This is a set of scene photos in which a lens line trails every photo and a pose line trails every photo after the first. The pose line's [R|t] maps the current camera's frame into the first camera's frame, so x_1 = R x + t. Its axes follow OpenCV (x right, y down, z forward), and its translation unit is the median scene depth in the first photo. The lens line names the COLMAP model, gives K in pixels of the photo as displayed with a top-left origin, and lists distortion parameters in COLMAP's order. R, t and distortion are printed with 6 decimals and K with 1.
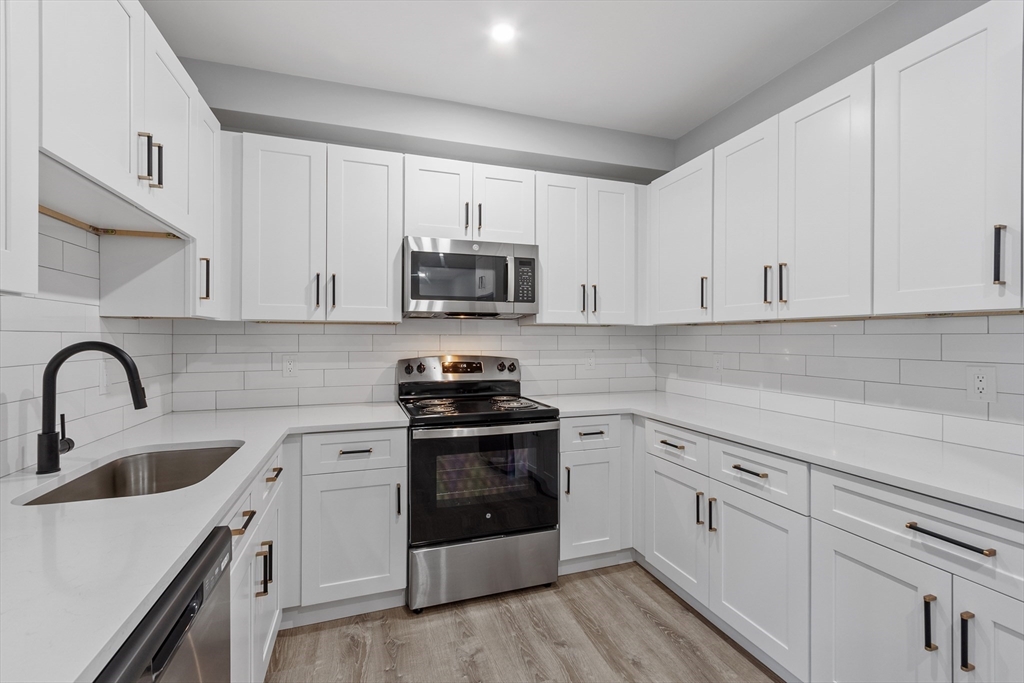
lens RADIAL K [[440.3, 0, 510.3], [0, 440.3, 337.2], [0, 0, 1]] dist [0.001960, -0.000218]
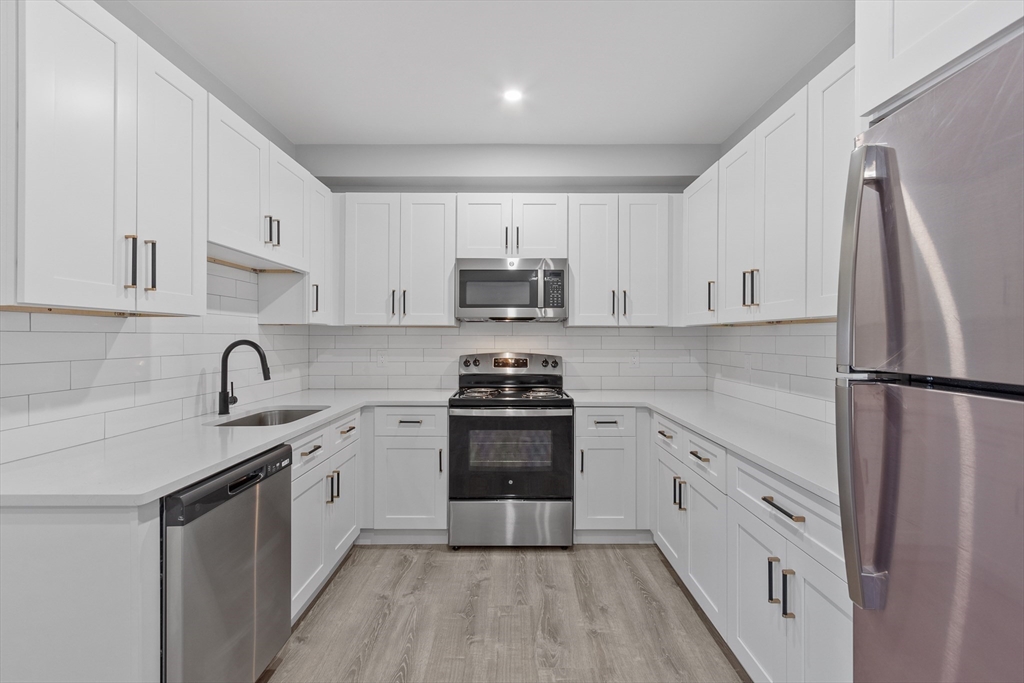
lens RADIAL K [[451.1, 0, 515.2], [0, 451.1, 337.7], [0, 0, 1]] dist [0.002931, -0.000736]
pose [[0.948550, 0.001862, -0.316622, 0.345676], [-0.001283, 0.999997, 0.002037, -0.002440], [0.316624, -0.001526, 0.948550, -0.188125]]
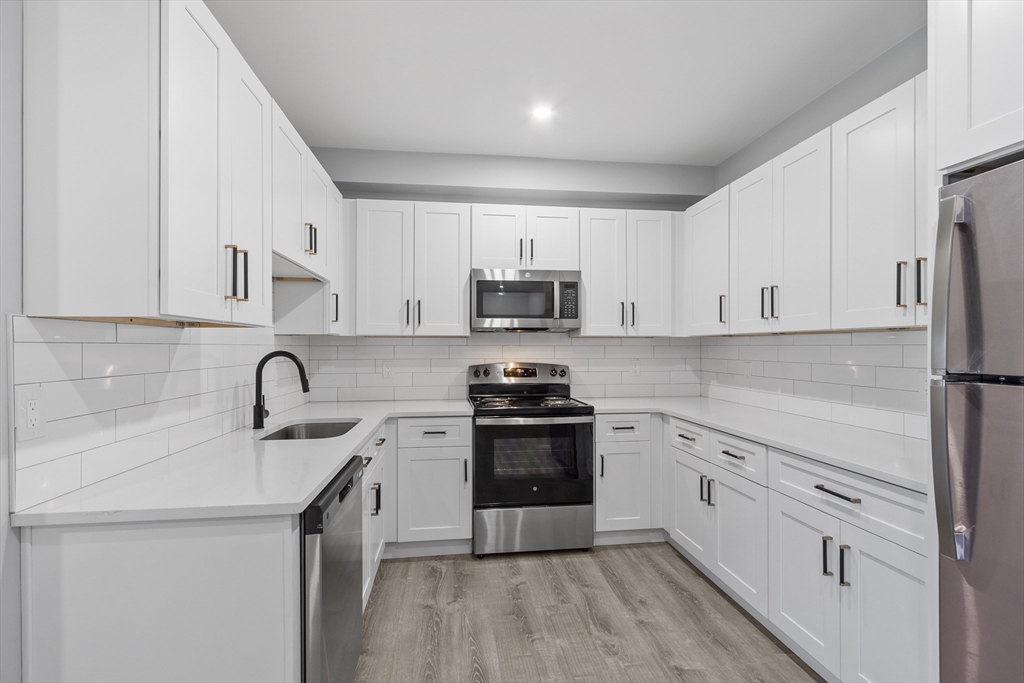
lens RADIAL K [[467.6, 0, 511.4], [0, 467.6, 346.9], [0, 0, 1]] dist [0.002040, -0.000579]
pose [[0.981377, -0.001619, -0.192083, 0.135968], [0.001845, 0.999998, 0.000995, -0.003492], [0.192081, -0.001331, 0.981378, -0.316583]]
